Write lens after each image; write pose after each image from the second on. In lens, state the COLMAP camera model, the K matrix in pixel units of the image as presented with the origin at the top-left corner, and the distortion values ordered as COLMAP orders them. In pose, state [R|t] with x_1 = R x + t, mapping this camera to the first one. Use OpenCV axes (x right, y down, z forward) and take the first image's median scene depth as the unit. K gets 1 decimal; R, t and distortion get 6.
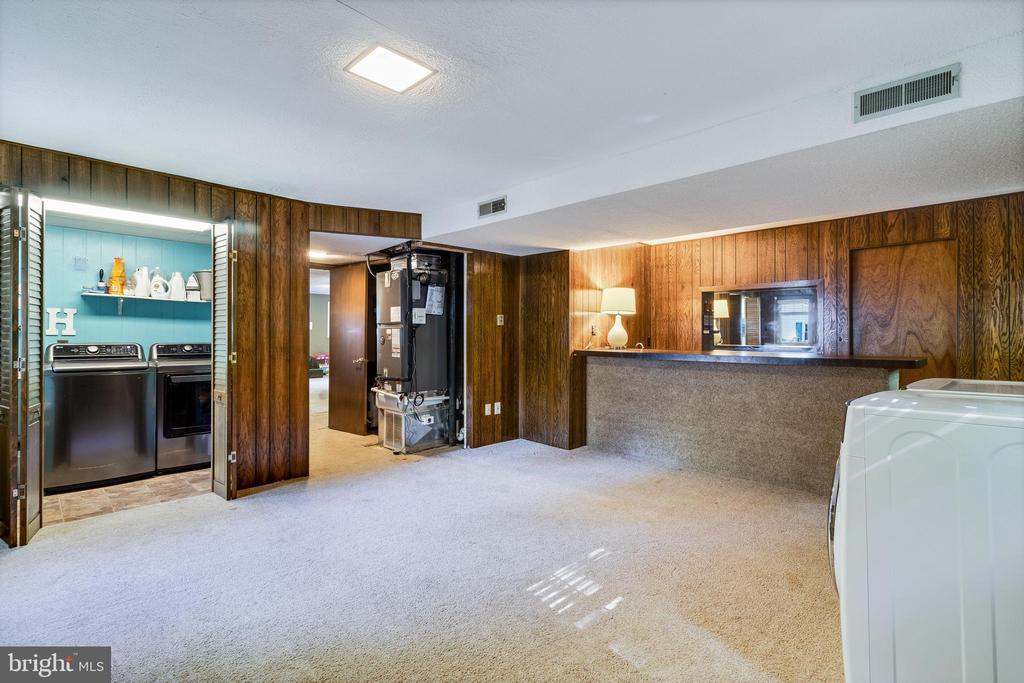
lens RADIAL K [[479.4, 0, 512.9], [0, 479.4, 331.1], [0, 0, 1]] dist [0.006131, 0.000087]
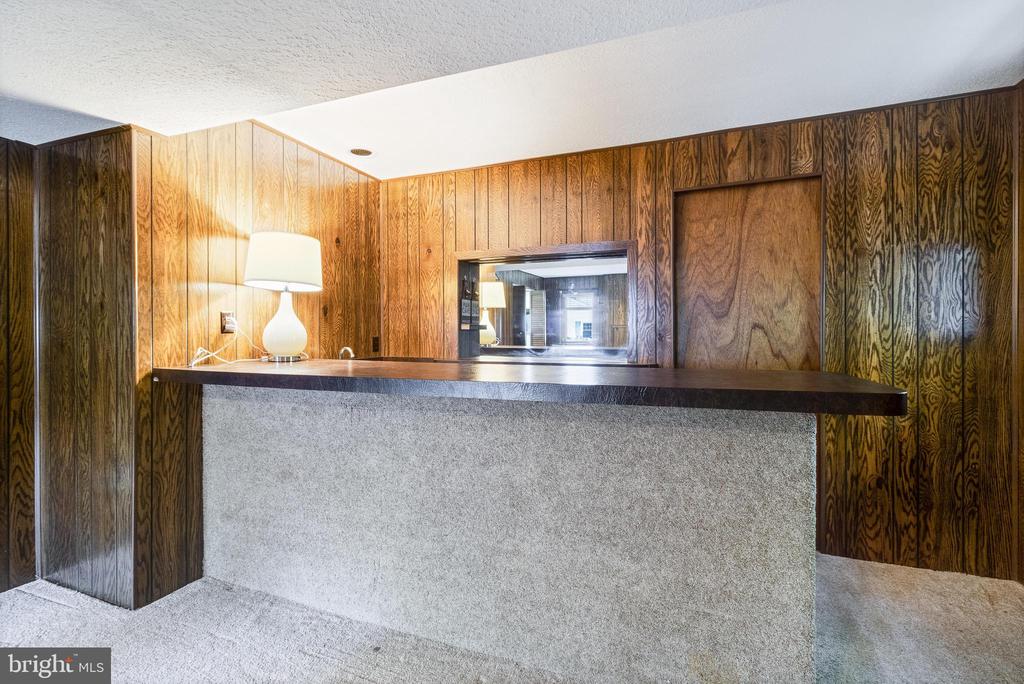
lens RADIAL K [[479.4, 0, 512.9], [0, 479.4, 337.5], [0, 0, 1]] dist [0.006131, 0.000087]
pose [[0.918427, -0.008926, 0.395490, 0.266560], [0.002984, 0.999873, 0.015637, 0.007017], [-0.395579, -0.013181, 0.918337, 0.514145]]
